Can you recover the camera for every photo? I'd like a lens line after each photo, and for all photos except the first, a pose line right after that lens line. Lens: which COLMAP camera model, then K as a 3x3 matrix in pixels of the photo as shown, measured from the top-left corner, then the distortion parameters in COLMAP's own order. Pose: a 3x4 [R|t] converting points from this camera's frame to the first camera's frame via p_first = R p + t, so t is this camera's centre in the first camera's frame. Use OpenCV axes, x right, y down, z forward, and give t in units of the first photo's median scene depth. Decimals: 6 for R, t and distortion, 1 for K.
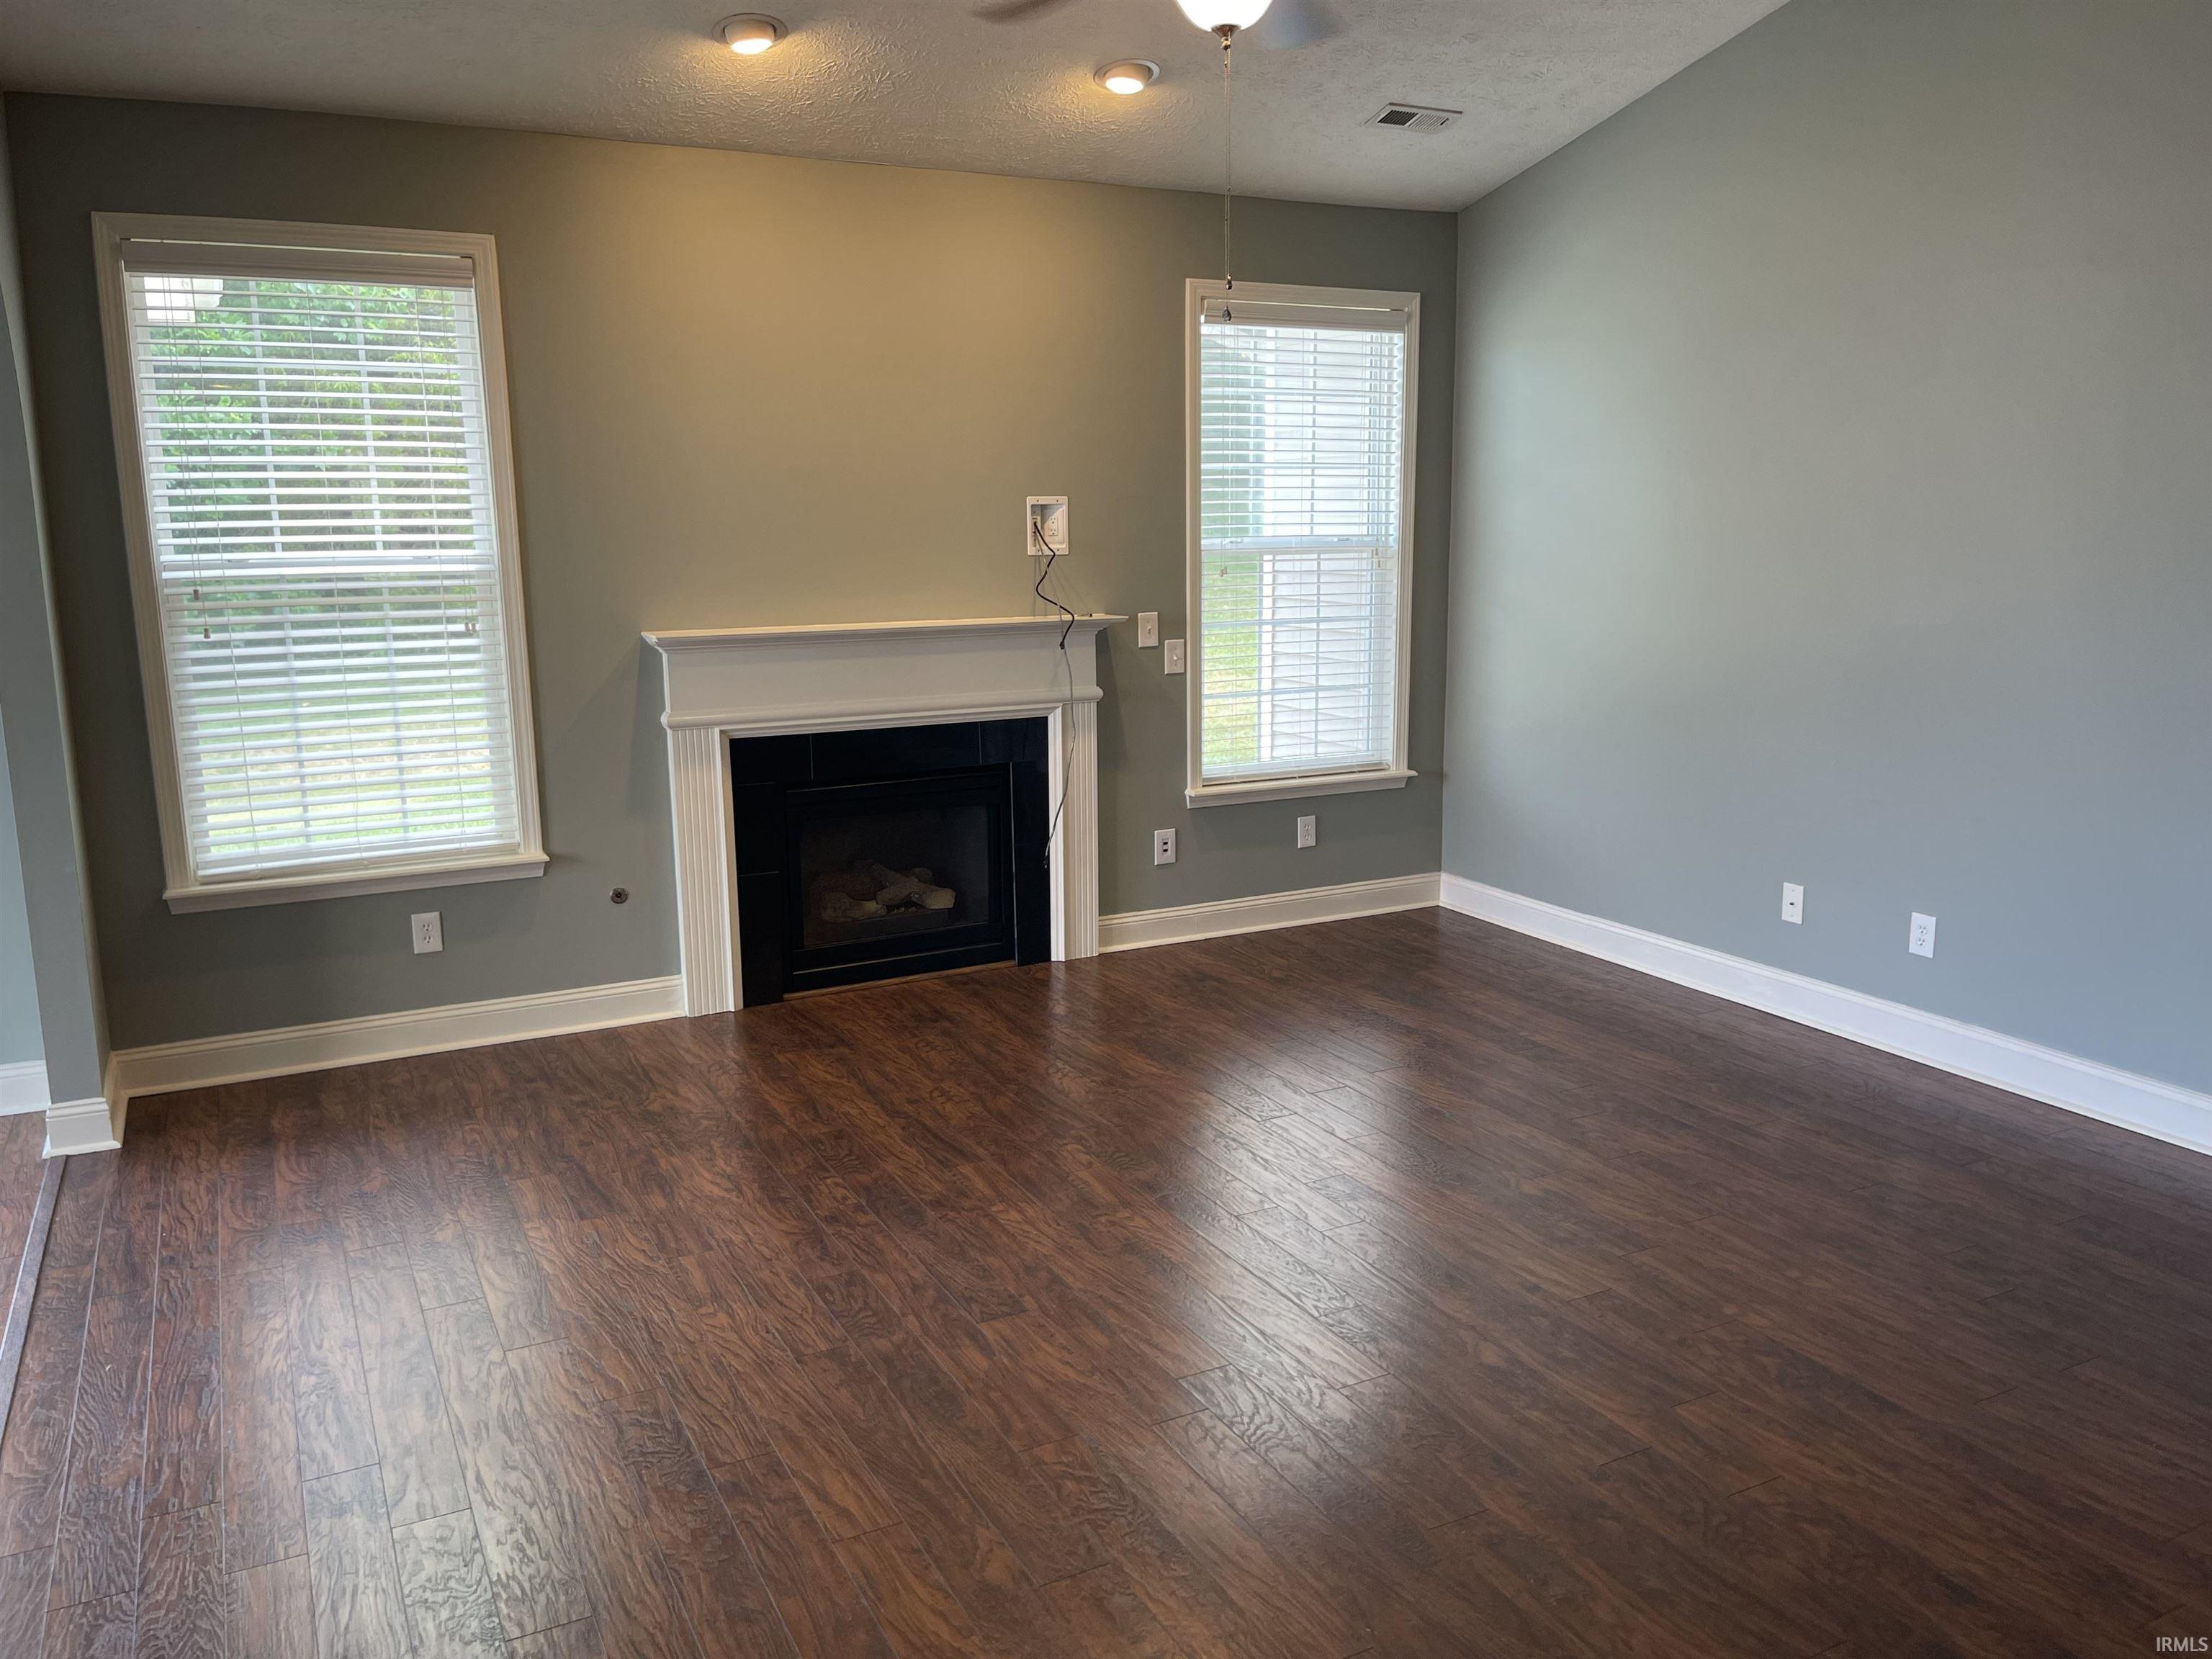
lens RADIAL K [[1698.0, 0, 1116.5], [0, 1698.0, 822.6], [0, 0, 1]] dist [0.096136, -0.131045]
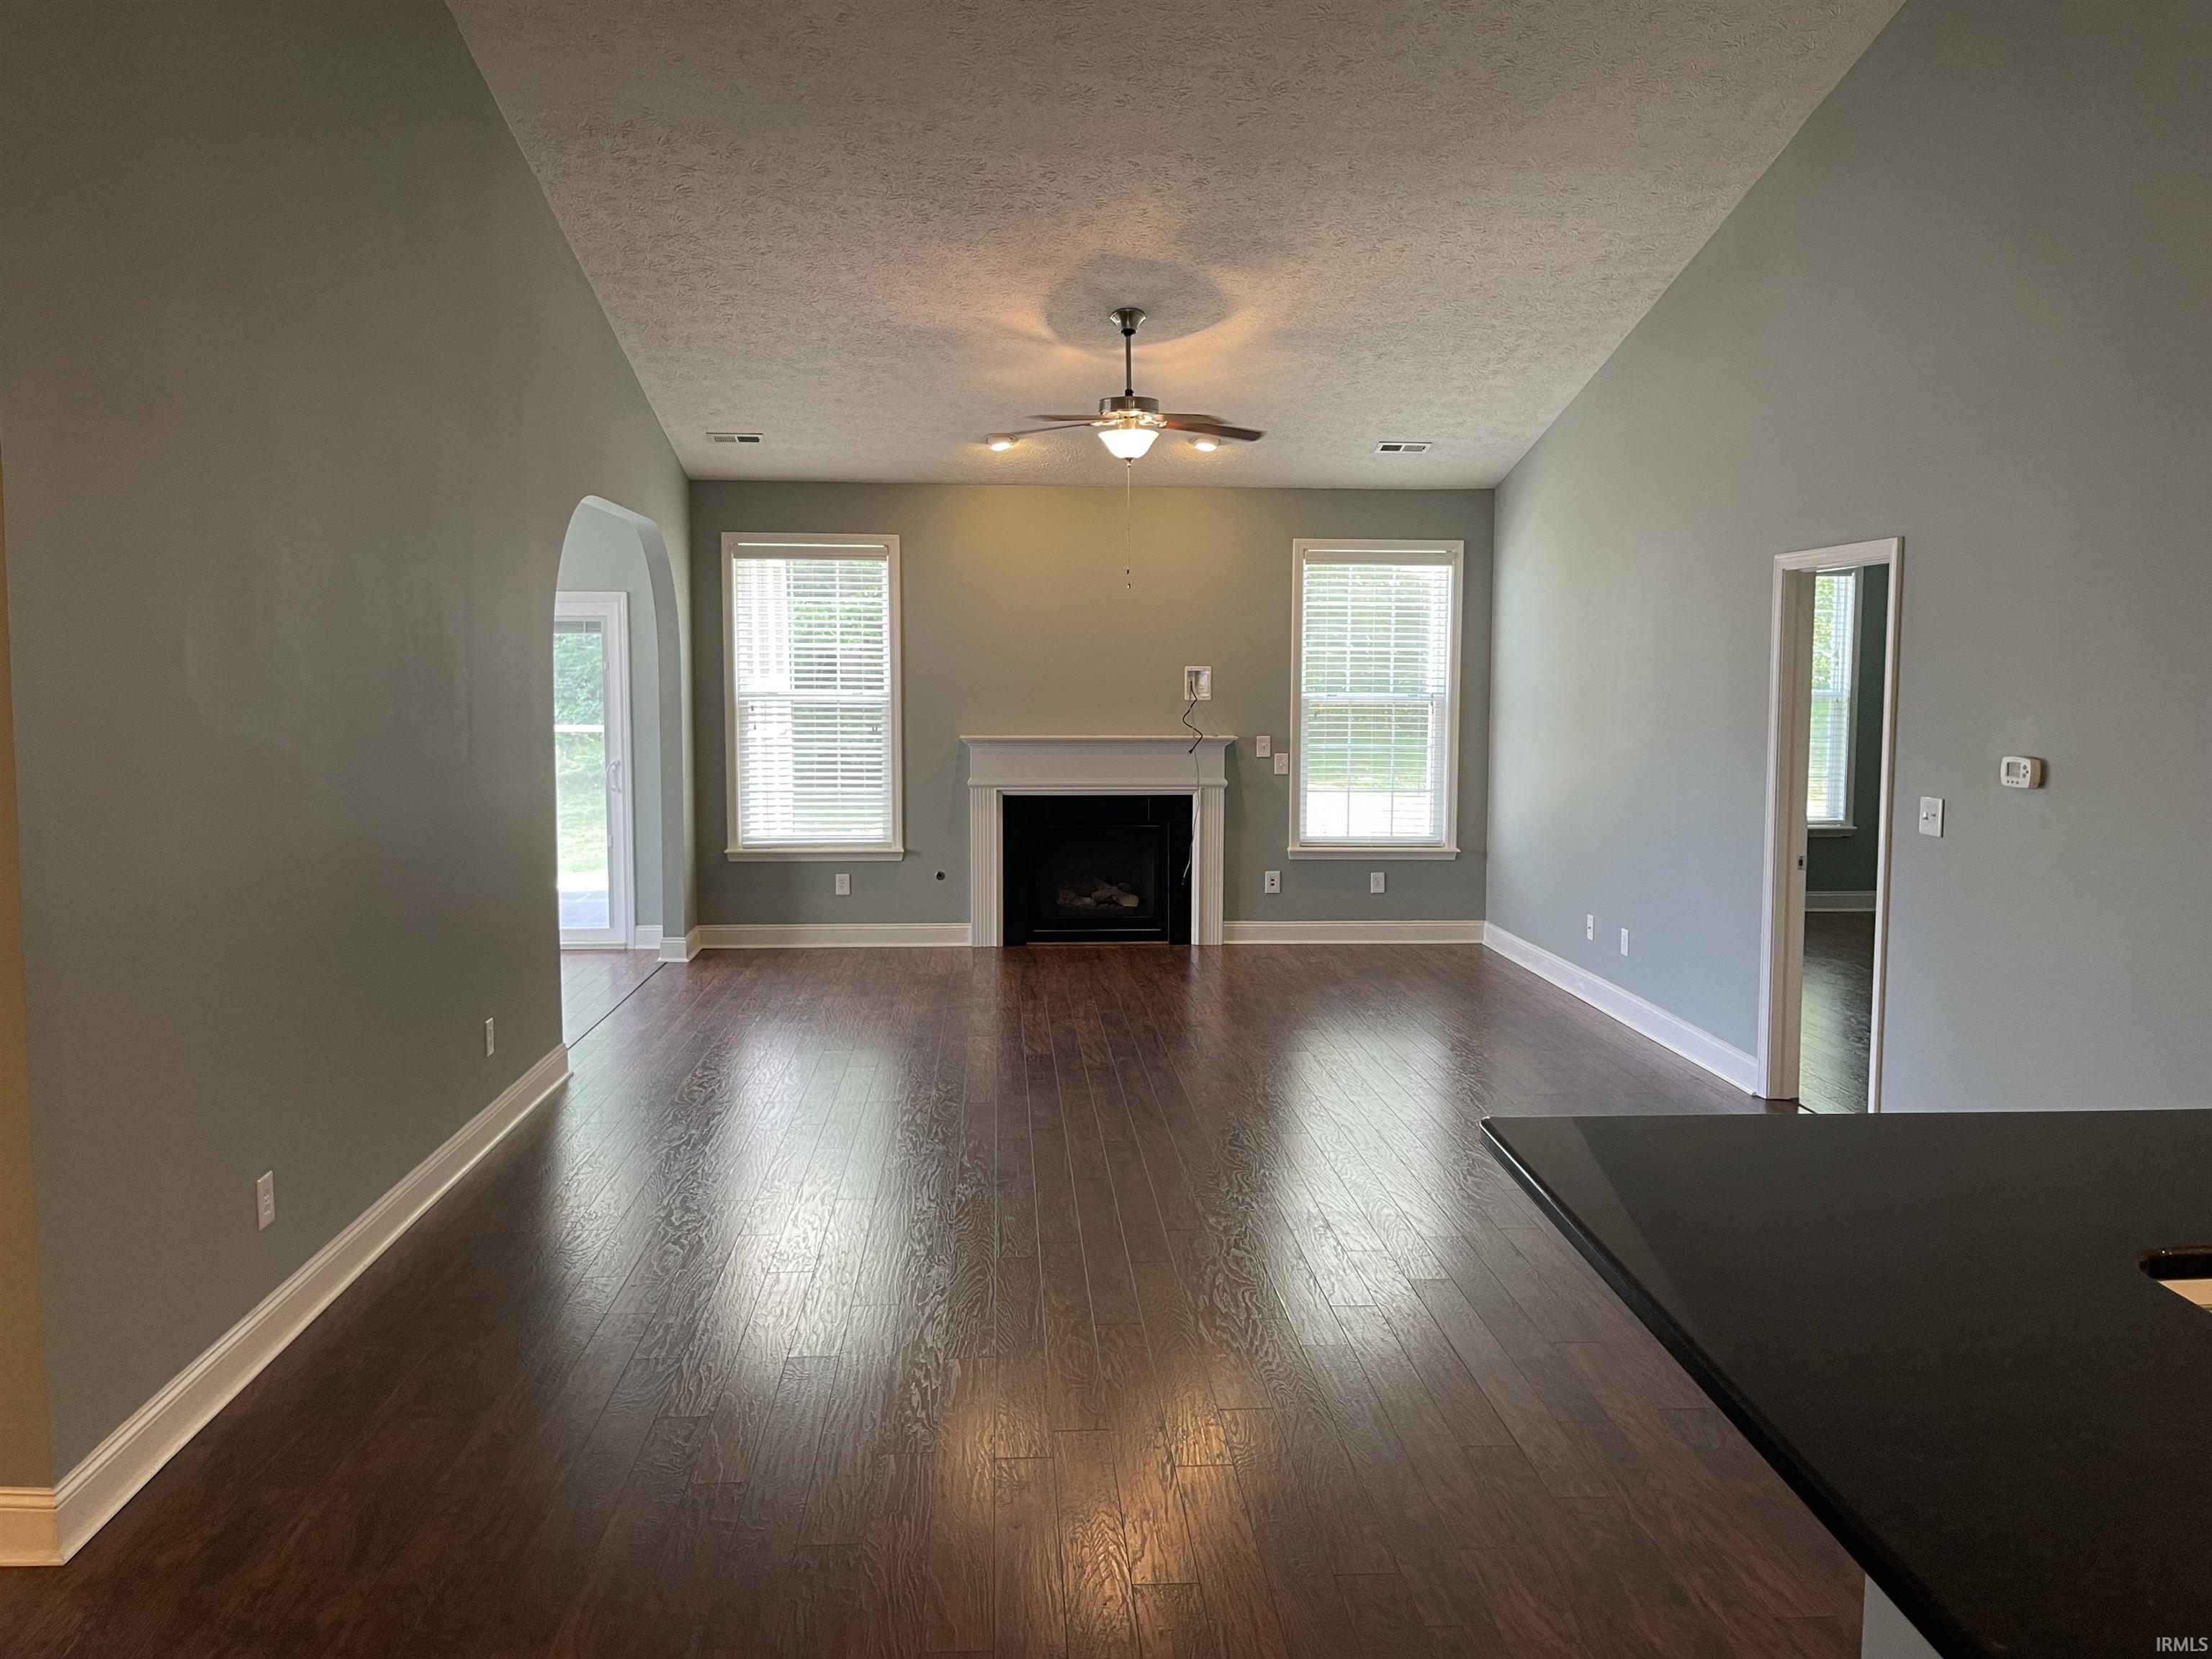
lens RADIAL K [[1676.0, 0, 1106.0], [0, 1676.0, 829.5], [0, 0, 1]] dist [0.116202, 0.000530]
pose [[0.916493, 0.053520, -0.396456, 0.544714], [-0.087782, 0.993763, -0.068774, 0.093751], [0.390302, 0.097832, 0.915474, -0.552244]]
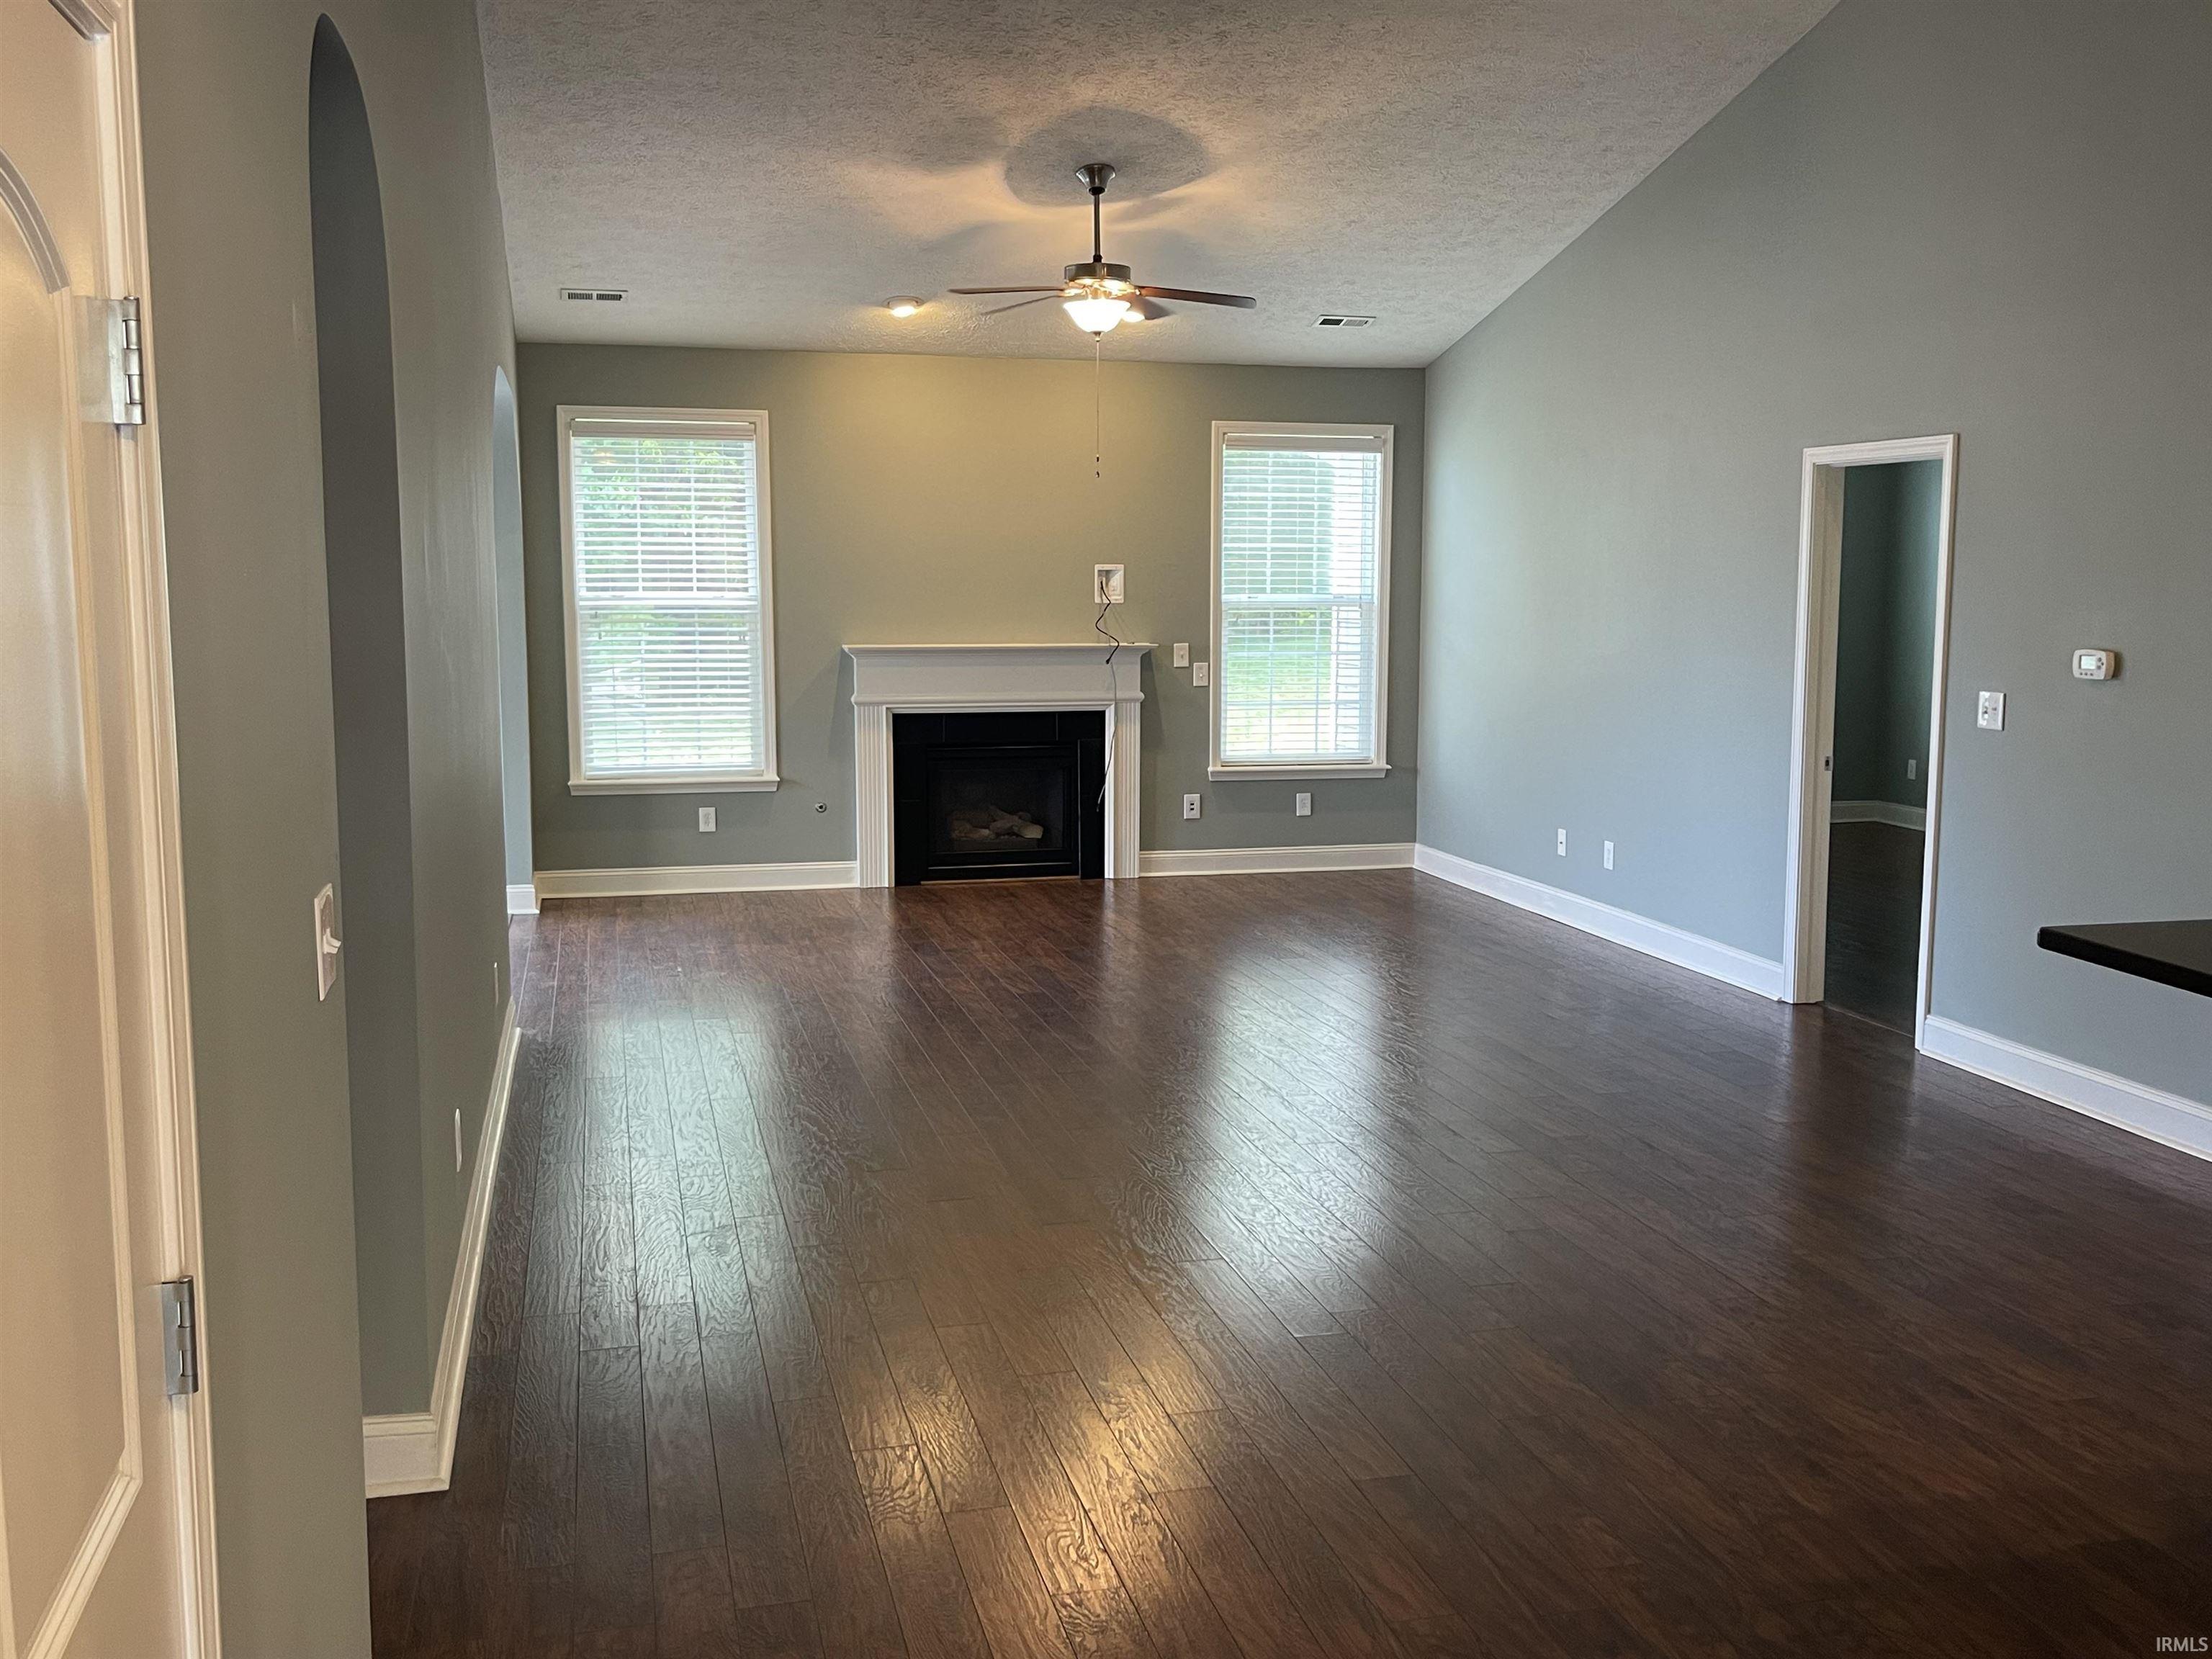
lens RADIAL K [[2052.2, 0, 1106.0], [0, 2052.2, 829.5], [0, 0, 1]] dist [0.133122, -0.006798]
pose [[0.972905, 0.042506, -0.227264, 0.377880], [-0.055166, 0.997242, -0.049646, 0.132698], [0.224527, 0.060838, 0.972567, -0.754810]]
